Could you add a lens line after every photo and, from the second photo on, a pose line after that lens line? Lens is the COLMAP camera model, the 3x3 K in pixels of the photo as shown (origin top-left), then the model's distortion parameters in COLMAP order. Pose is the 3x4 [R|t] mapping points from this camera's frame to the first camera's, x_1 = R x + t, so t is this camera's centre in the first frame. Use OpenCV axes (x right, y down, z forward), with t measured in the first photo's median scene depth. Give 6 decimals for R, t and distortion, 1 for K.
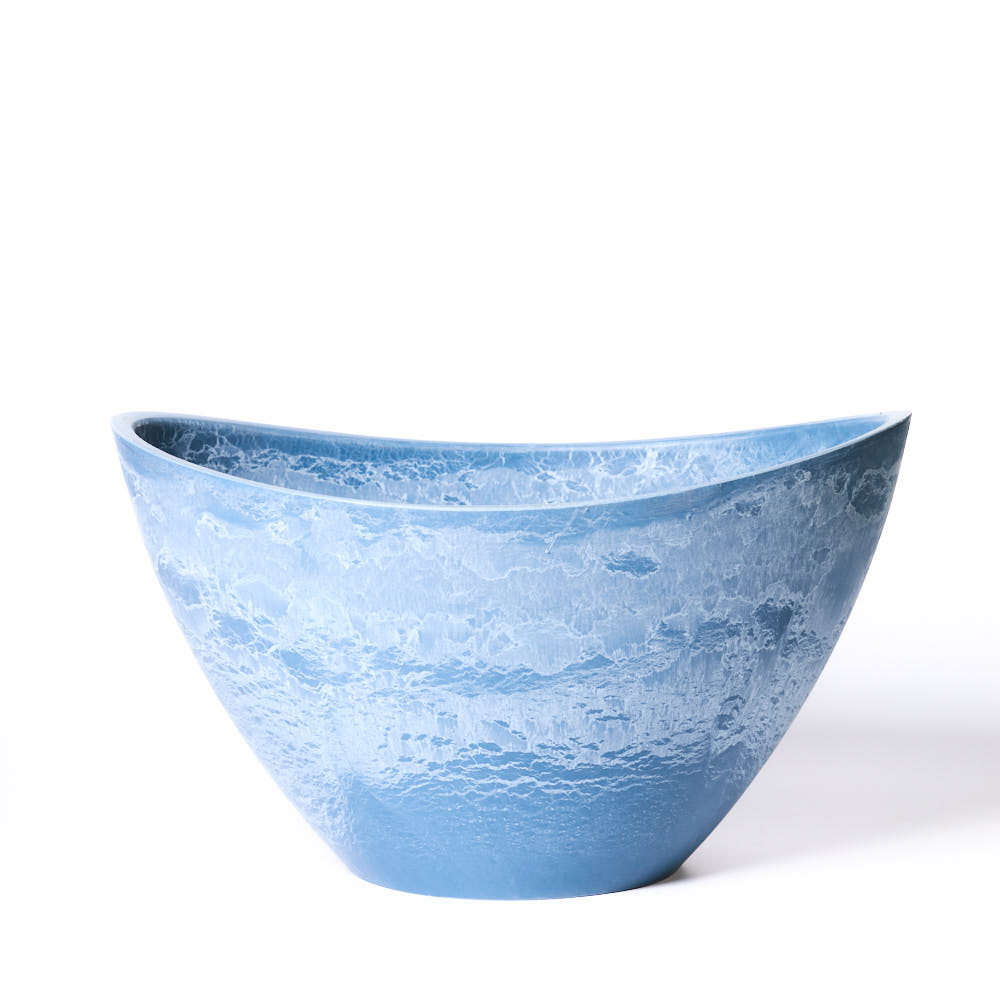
lens RADIAL K [[4225.3, 0, 500.1], [0, 4225.3, 498.8], [0, 0, 1]] dist [-0.113416, 0.000000]
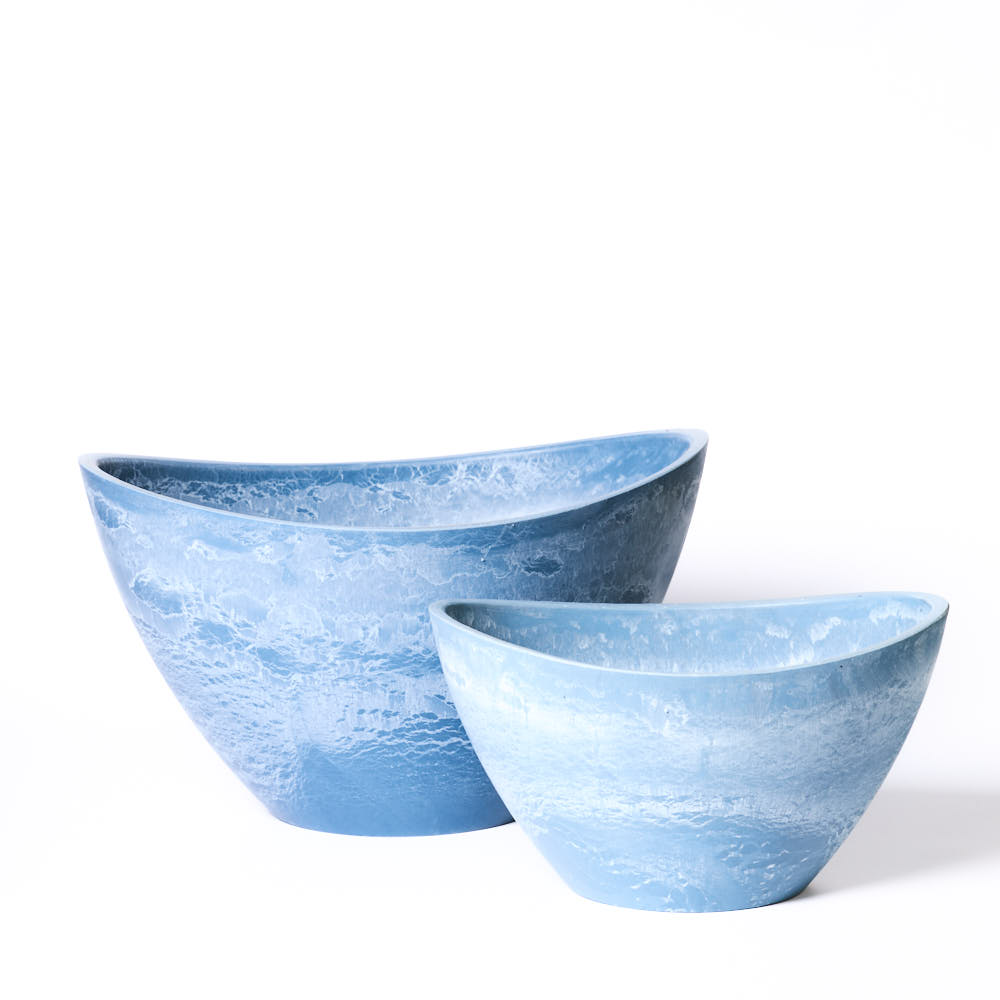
lens RADIAL K [[4225.3, 0, 499.9], [0, 4225.3, 500.6], [0, 0, 1]] dist [-0.113416, 0.000000]
pose [[0.962185, -0.045836, 0.268514, -0.314239], [0.037584, 0.998652, 0.035794, -0.049029], [-0.269793, -0.024349, 0.962611, -0.212216]]
